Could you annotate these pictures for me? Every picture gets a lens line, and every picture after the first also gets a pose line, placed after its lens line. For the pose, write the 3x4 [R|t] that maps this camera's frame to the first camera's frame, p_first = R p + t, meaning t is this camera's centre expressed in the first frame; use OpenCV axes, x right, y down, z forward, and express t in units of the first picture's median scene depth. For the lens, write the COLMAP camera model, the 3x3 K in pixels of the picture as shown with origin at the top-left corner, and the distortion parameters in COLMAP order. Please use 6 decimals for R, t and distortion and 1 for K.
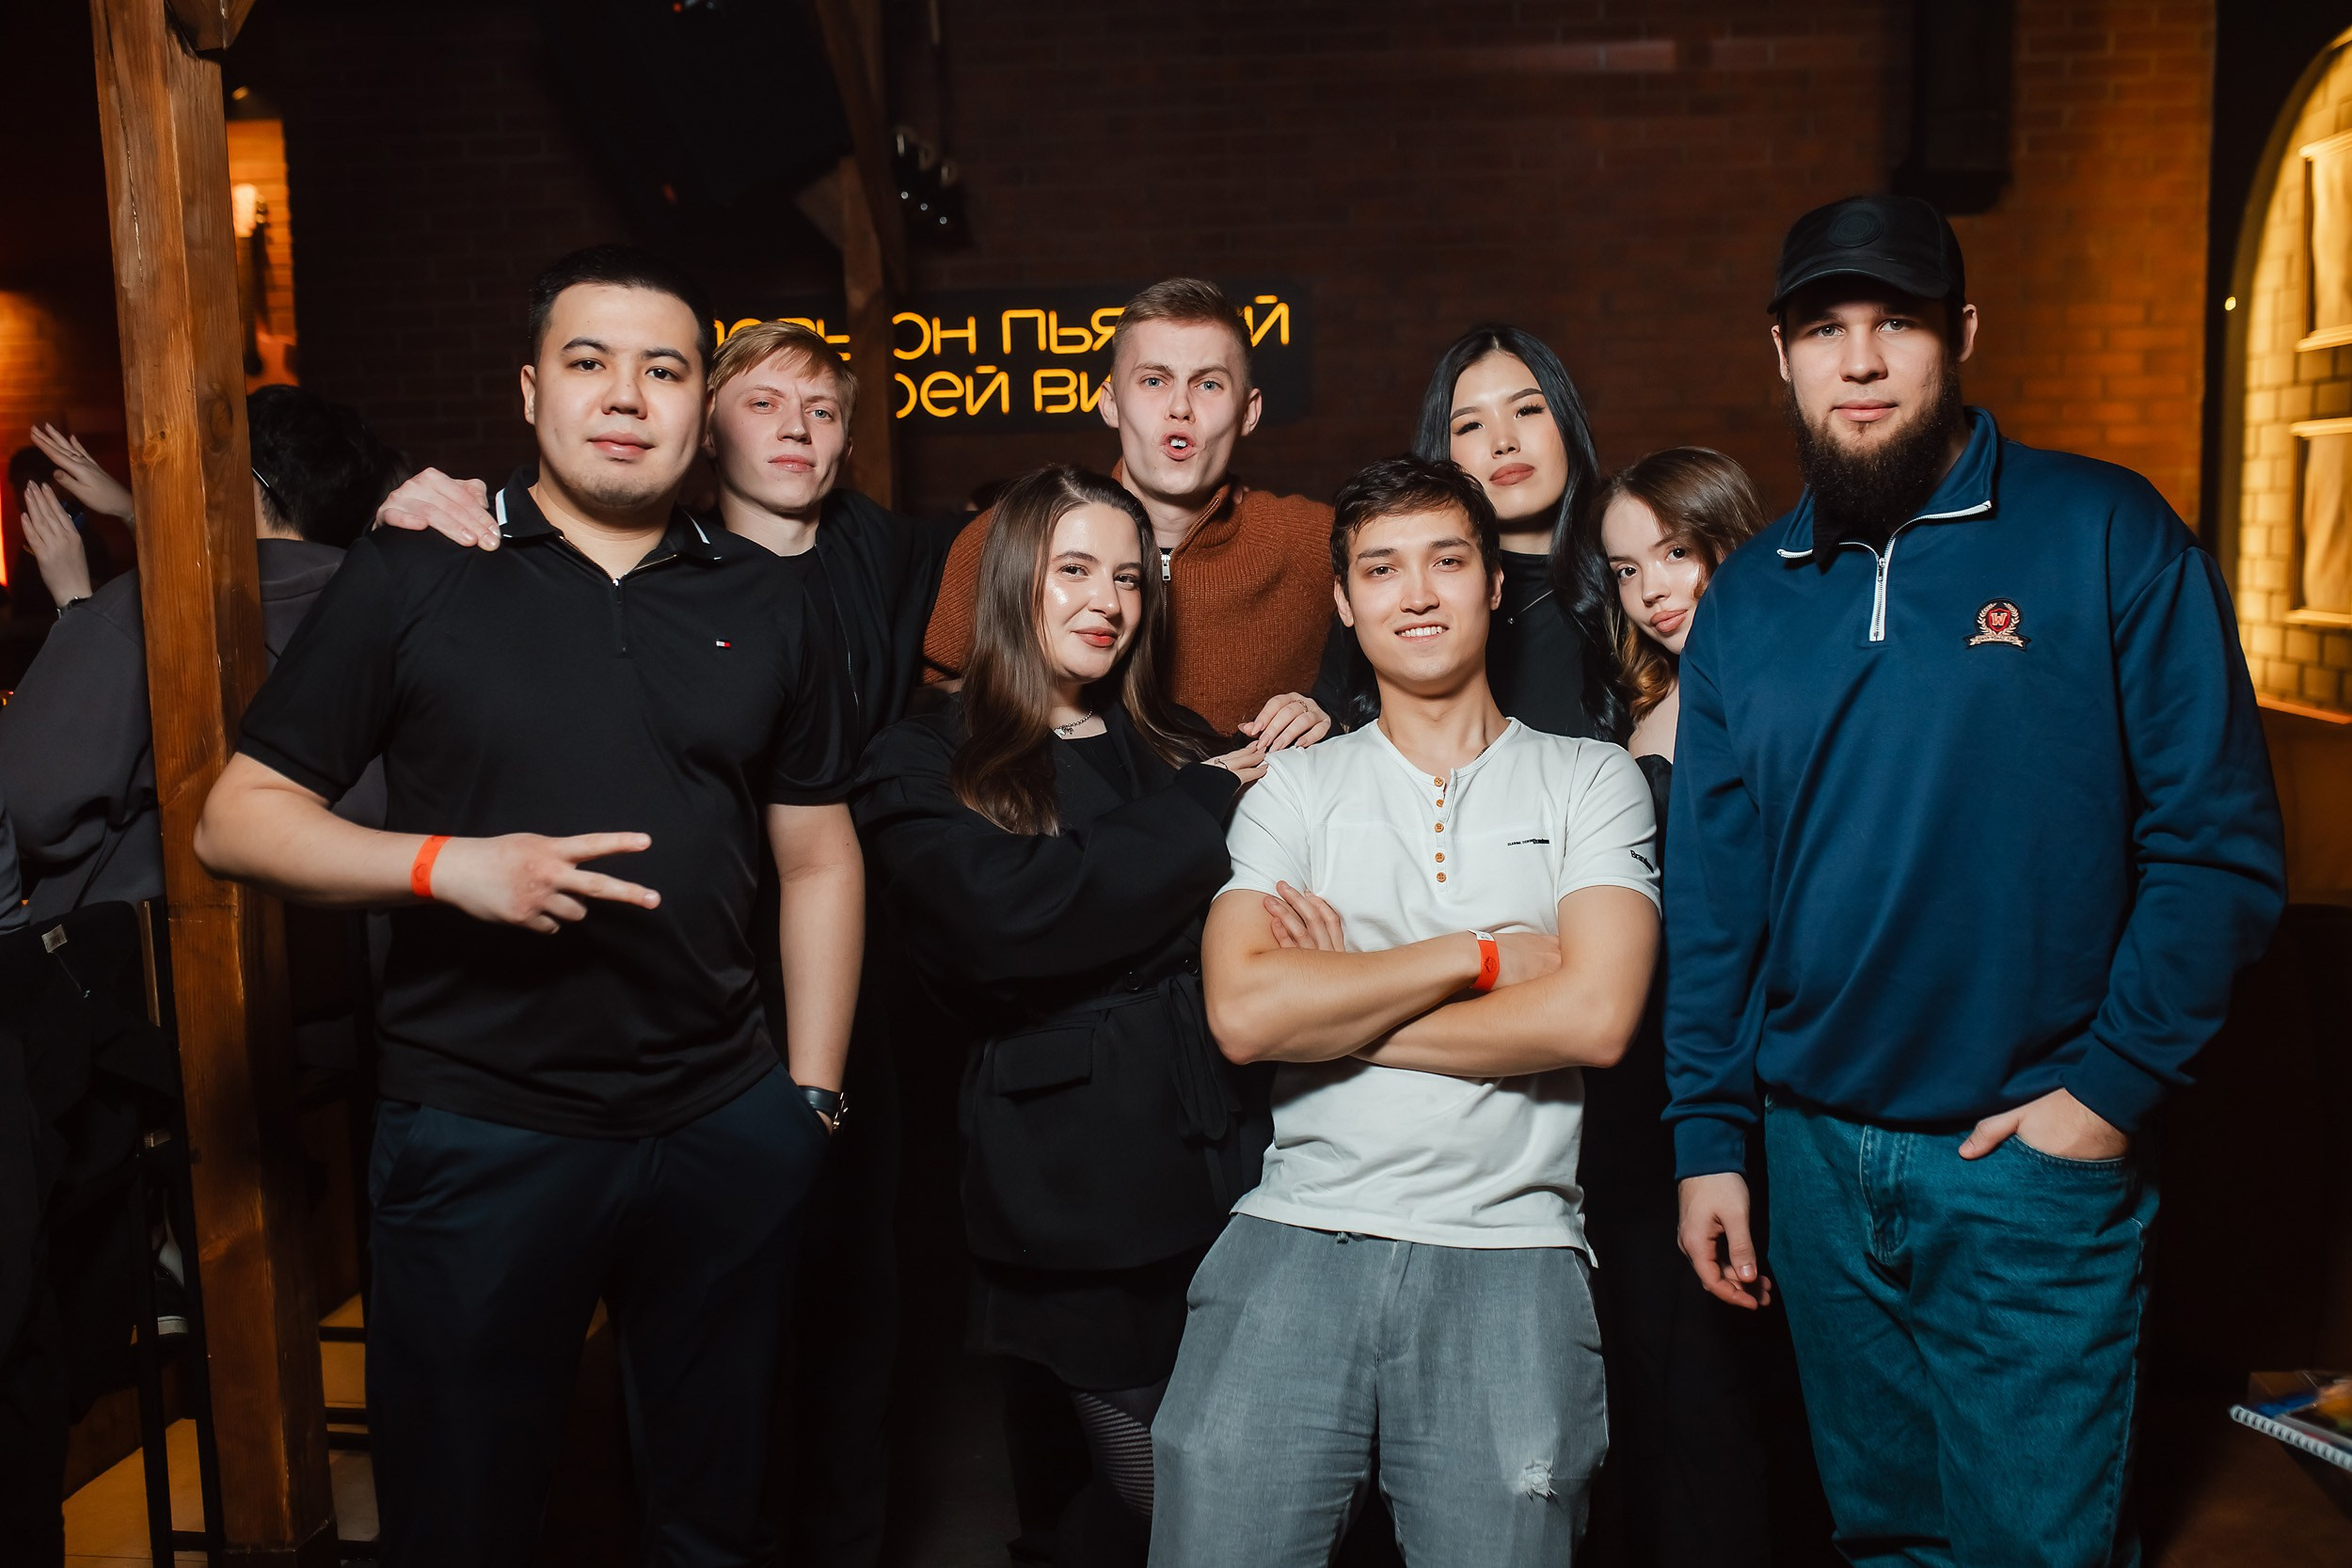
lens RADIAL K [[2250.5, 0, 1173.5], [0, 2250.5, 821.3], [0, 0, 1]] dist [-0.080007, 0.101214]
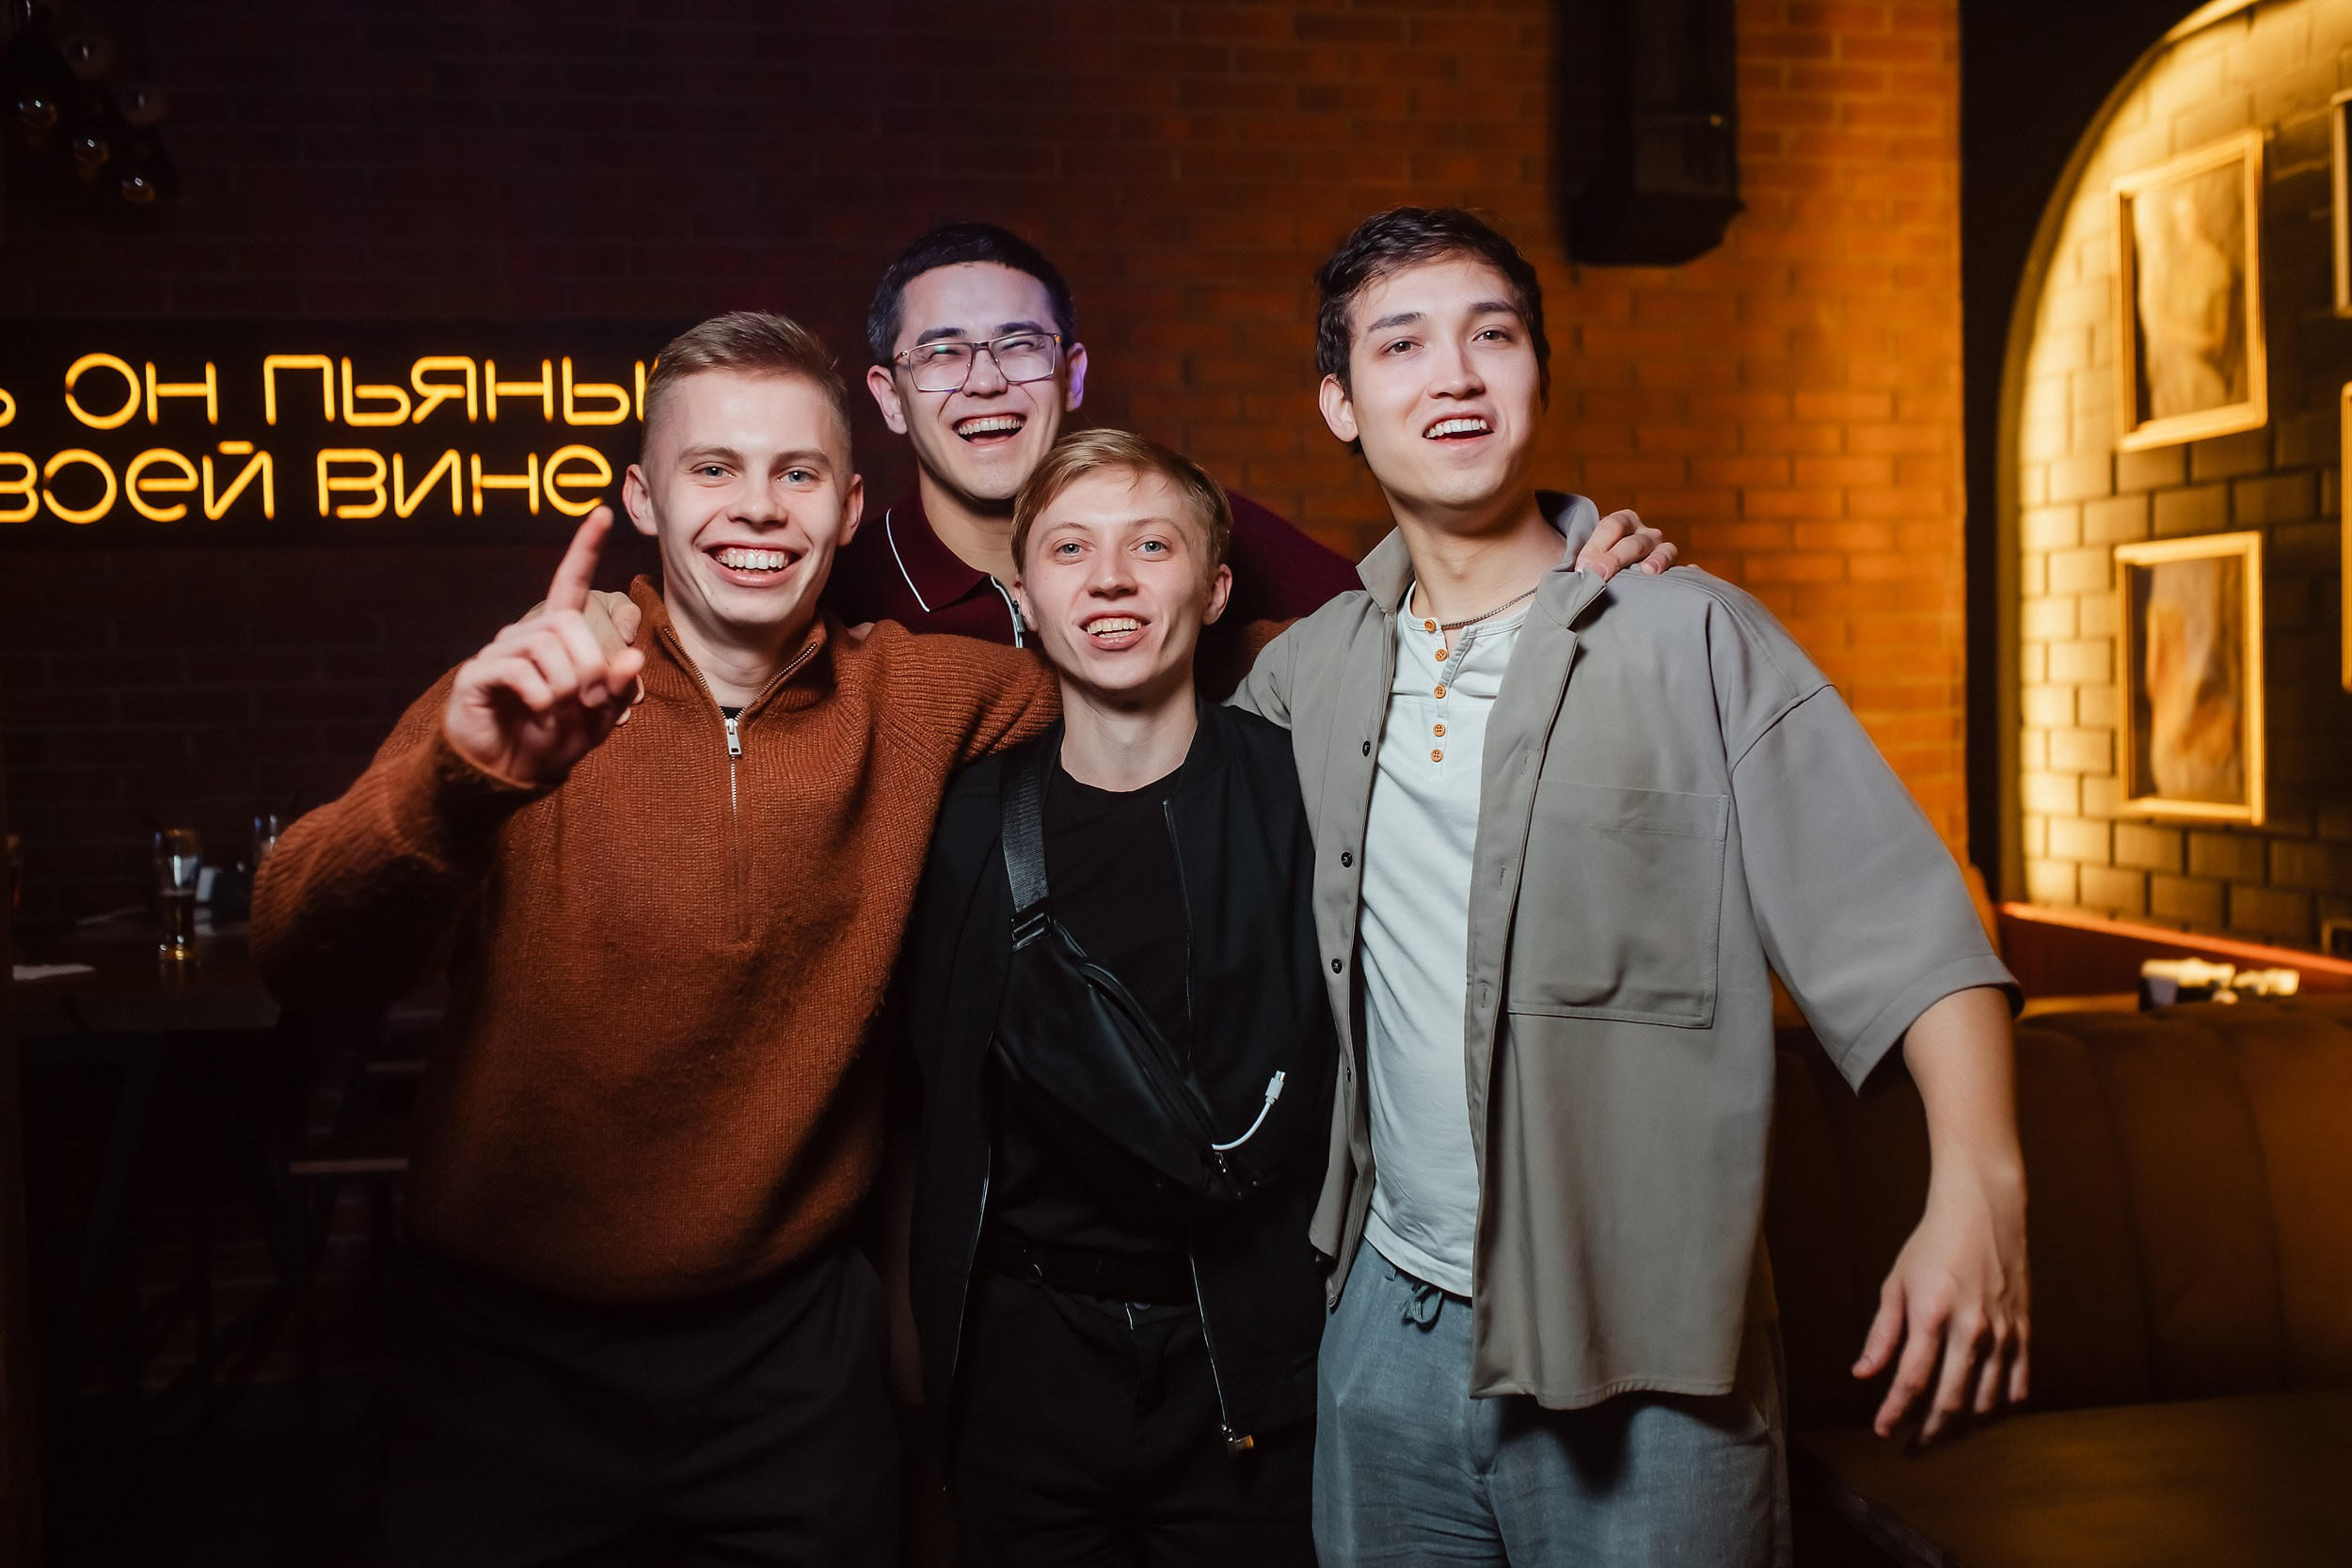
lens RADIAL K [[2250.5, 0, 1173.5], [0, 2250.5, 821.3], [0, 0, 1]] dist [-0.080007, 0.101214]
pose [[0.963531, -0.015850, 0.267125, 0.001589], [0.038746, 0.995988, -0.080660, -0.037872], [-0.264775, 0.088068, 0.960280, 0.352245]]
